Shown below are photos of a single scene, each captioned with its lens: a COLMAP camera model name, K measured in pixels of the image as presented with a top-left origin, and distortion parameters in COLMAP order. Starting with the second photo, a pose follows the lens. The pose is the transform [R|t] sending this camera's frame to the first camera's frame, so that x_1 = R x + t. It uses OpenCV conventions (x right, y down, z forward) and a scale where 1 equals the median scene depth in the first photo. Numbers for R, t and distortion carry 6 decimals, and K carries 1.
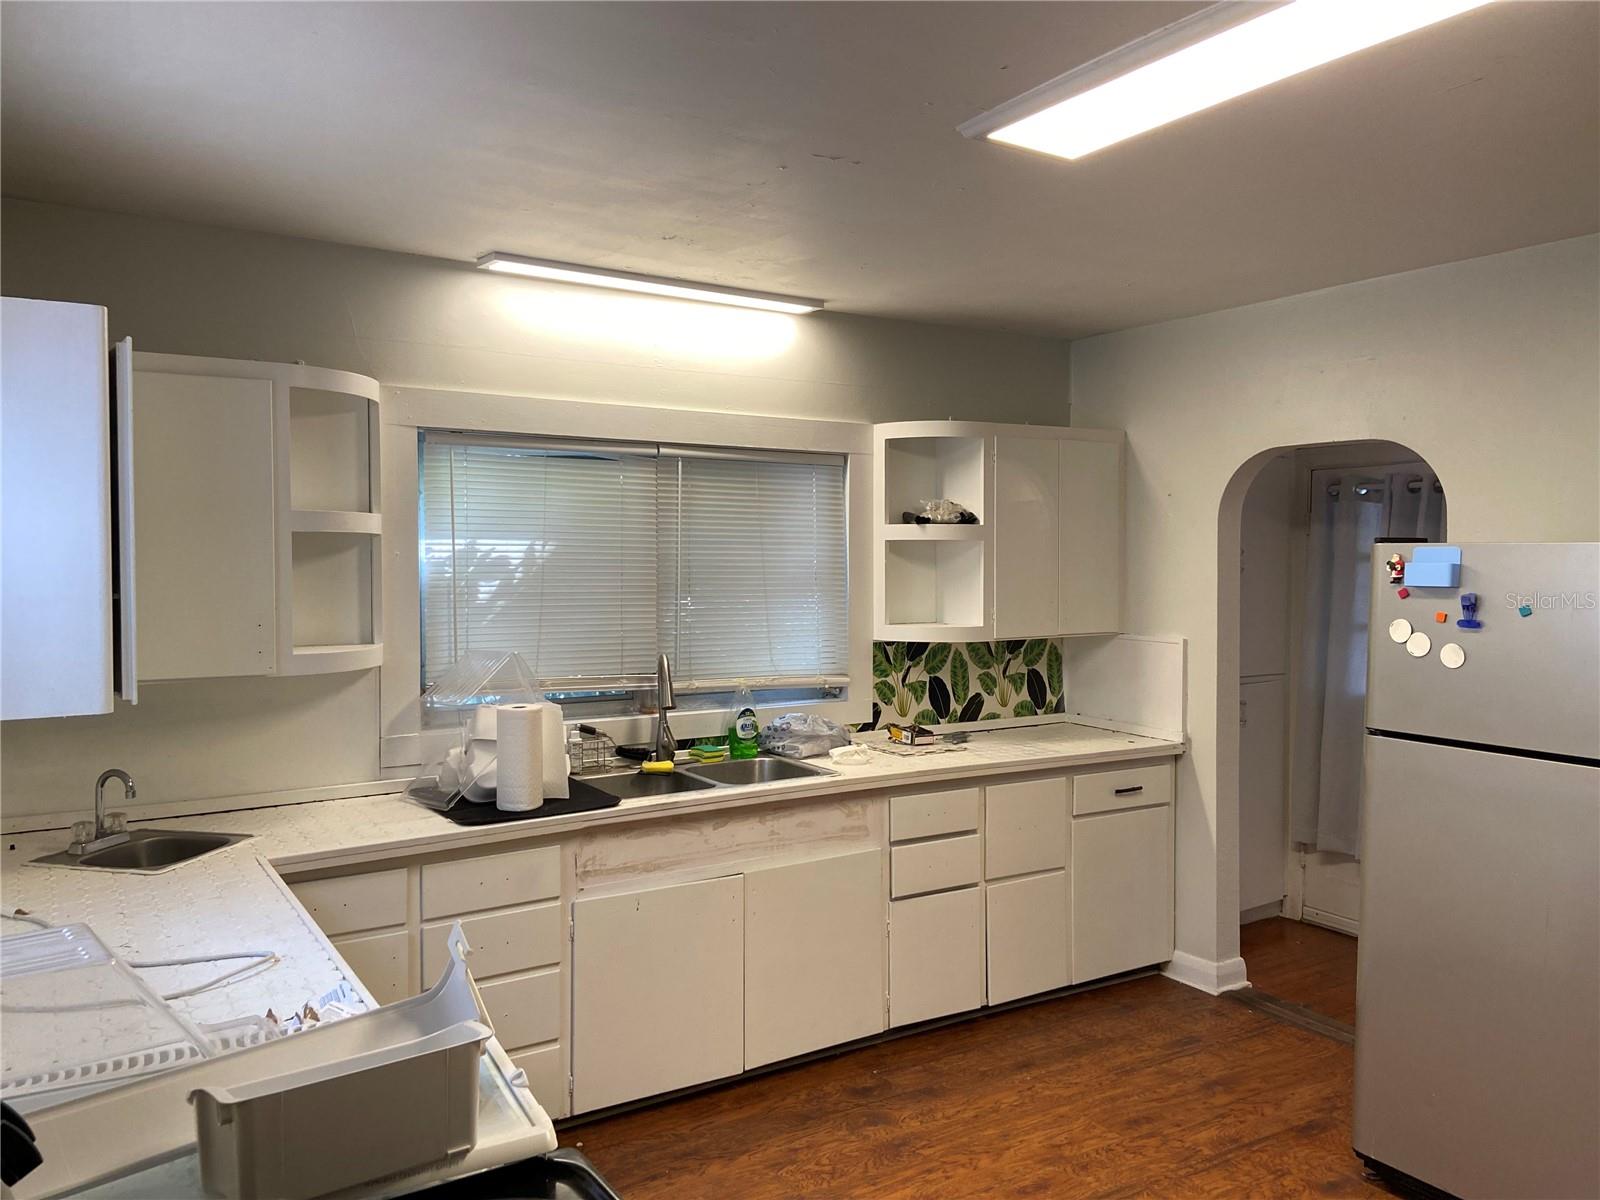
lens RADIAL K [[1205.5, 0, 802.1], [0, 1205.5, 591.4], [0, 0, 1]] dist [0.098810, -0.111199]
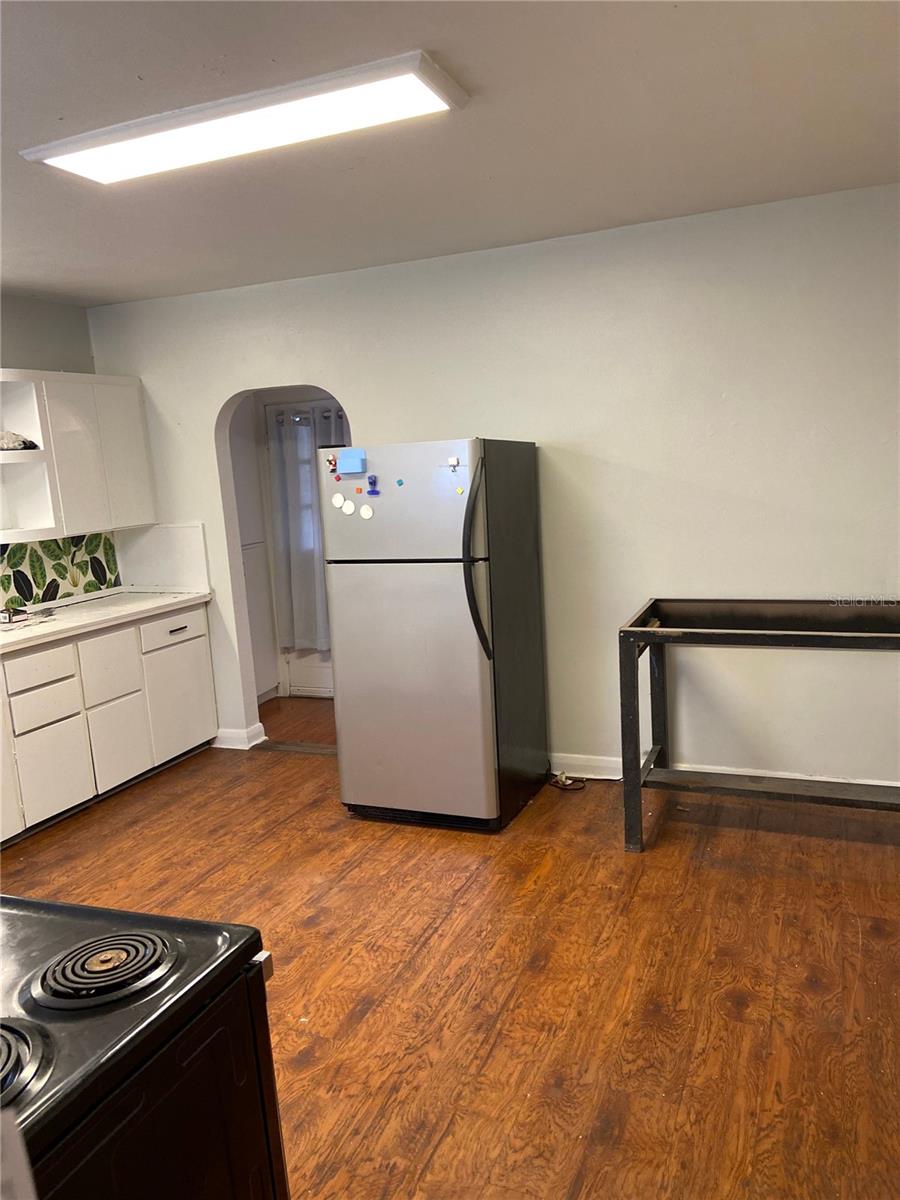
lens RADIAL K [[904.1, 0, 459.8], [0, 904.1, 594.2], [0, 0, 1]] dist [0.098810, -0.111199]
pose [[0.812032, -0.140148, 0.566535, -0.076670], [0.082518, 0.988558, 0.126272, 0.011859], [-0.577749, -0.055788, 0.814306, -0.091662]]
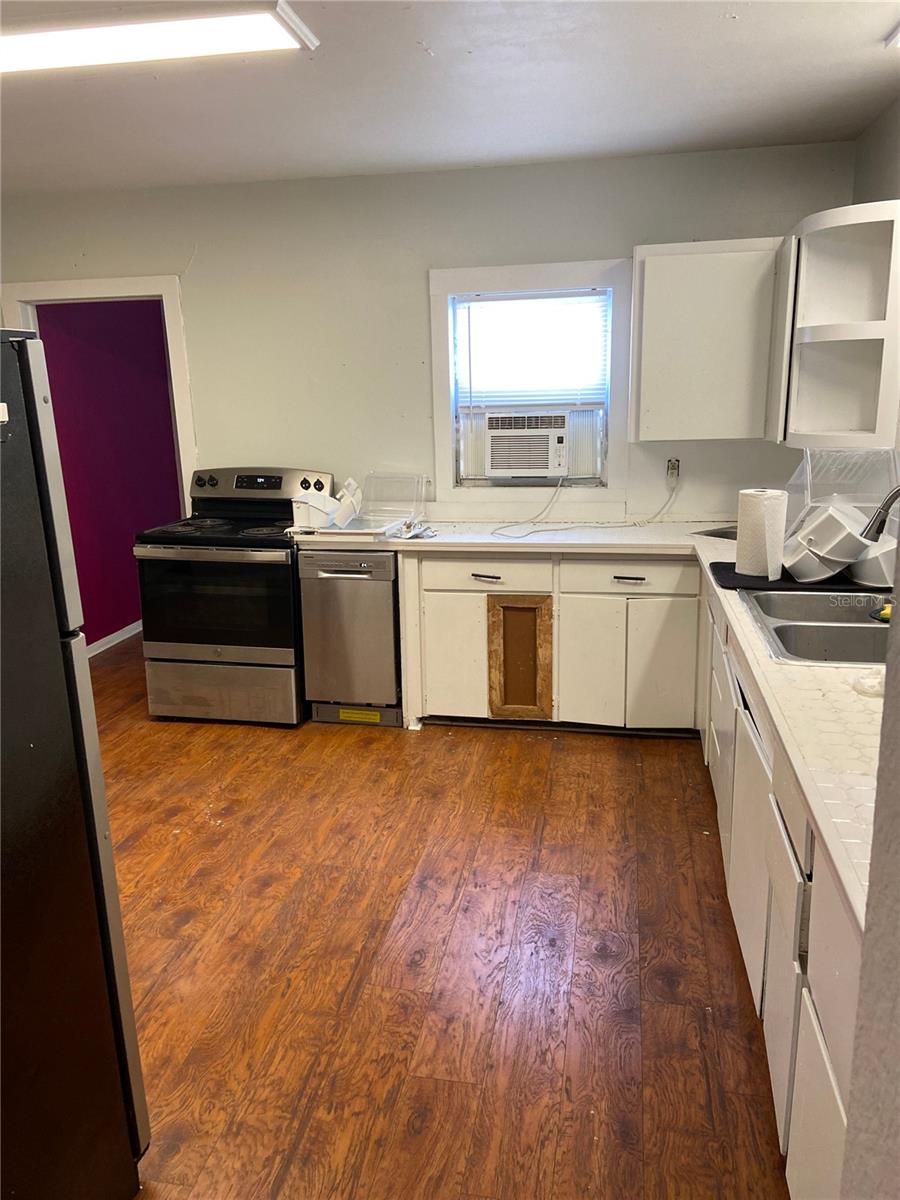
lens RADIAL K [[904.1, 0, 451.2], [0, 904.1, 597.5], [0, 0, 1]] dist [0.098810, -0.111199]
pose [[-0.682776, 0.180387, -0.708009, 0.510866], [-0.001441, 0.968708, 0.248198, -0.021583], [0.730626, 0.170484, -0.661151, 1.121647]]
